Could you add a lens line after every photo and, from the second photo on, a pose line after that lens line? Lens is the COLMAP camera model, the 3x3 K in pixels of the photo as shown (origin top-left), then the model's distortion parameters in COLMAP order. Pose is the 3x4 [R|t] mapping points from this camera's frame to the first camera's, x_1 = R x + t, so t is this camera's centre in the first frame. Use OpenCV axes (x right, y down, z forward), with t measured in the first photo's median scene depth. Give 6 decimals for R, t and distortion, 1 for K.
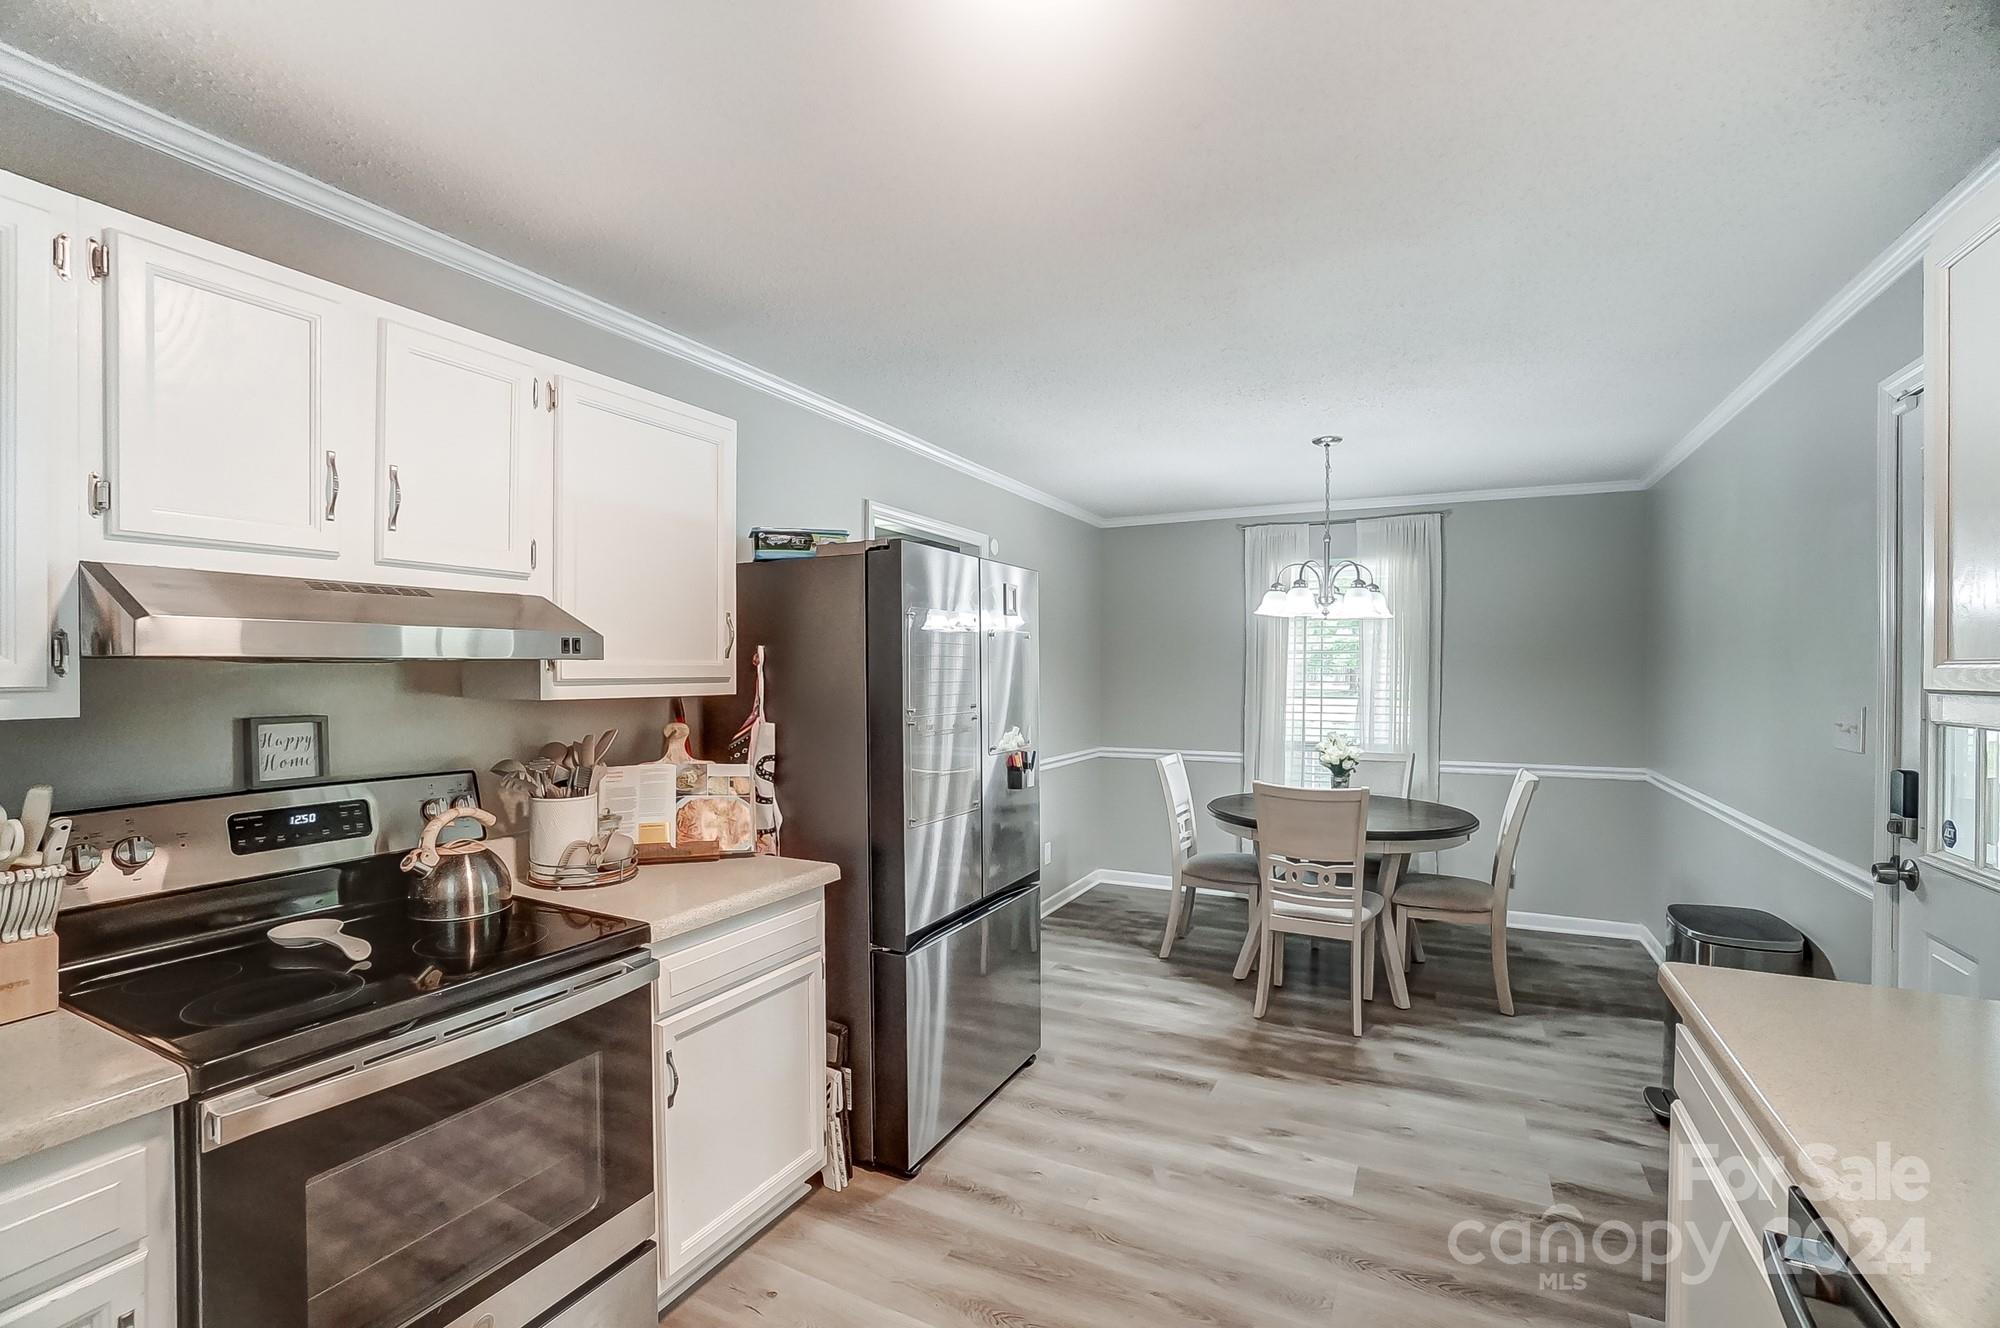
lens RADIAL K [[875.6, 0, 991.1], [0, 875.6, 672.7], [0, 0, 1]] dist [-0.047836, 0.010209]
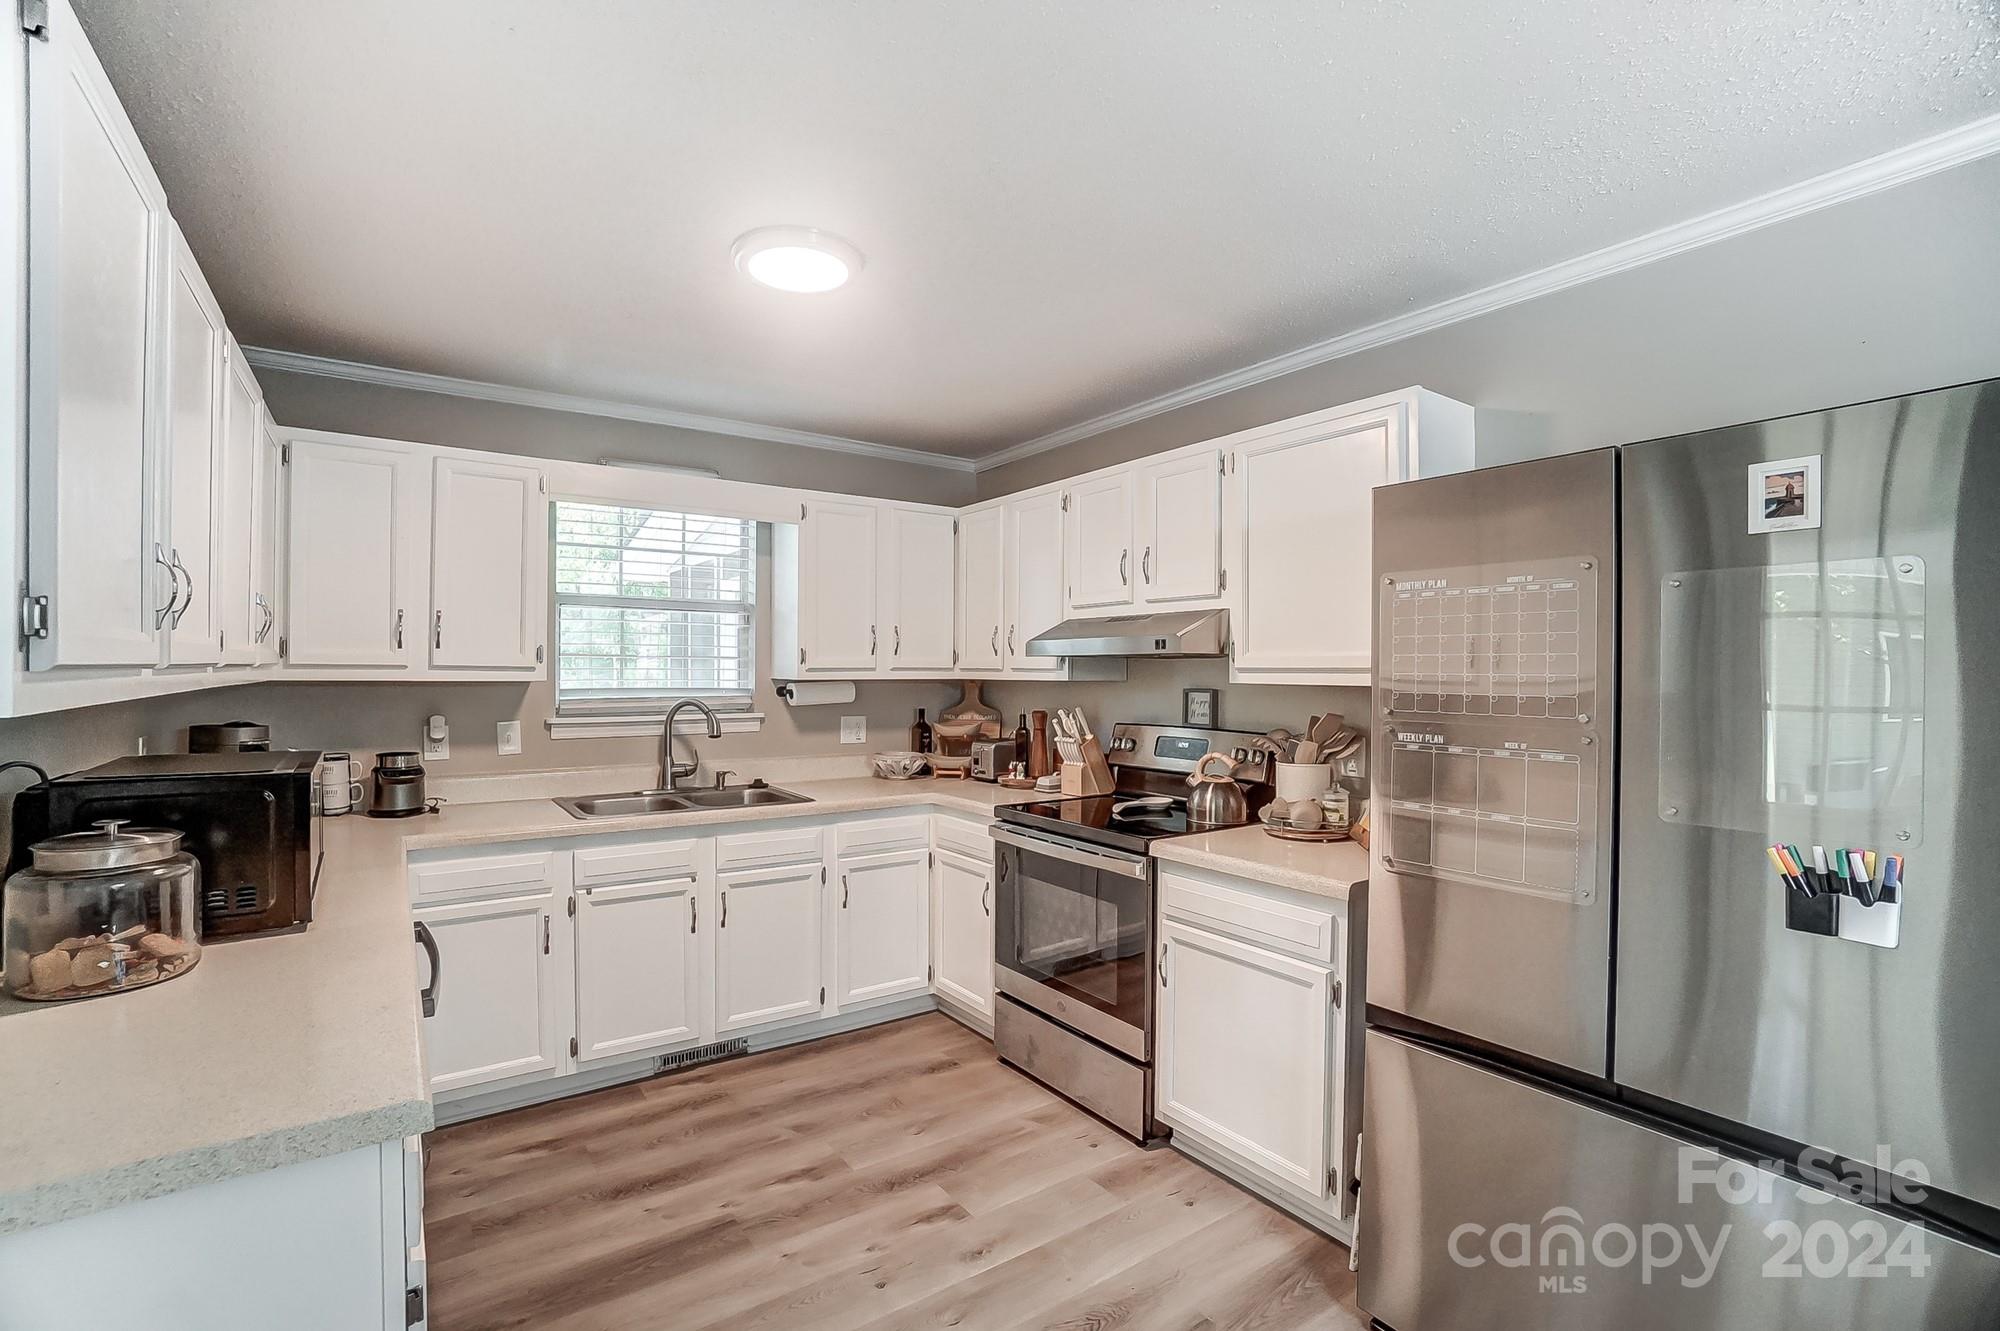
lens RADIAL K [[875.6, 0, 1002.7], [0, 875.6, 671.1], [0, 0, 1]] dist [-0.047836, 0.010209]
pose [[-0.456761, -0.002477, -0.889586, 0.985978], [-0.004488, 0.999990, -0.000480, 0.016962], [0.889578, 0.003773, -0.456768, 1.449095]]
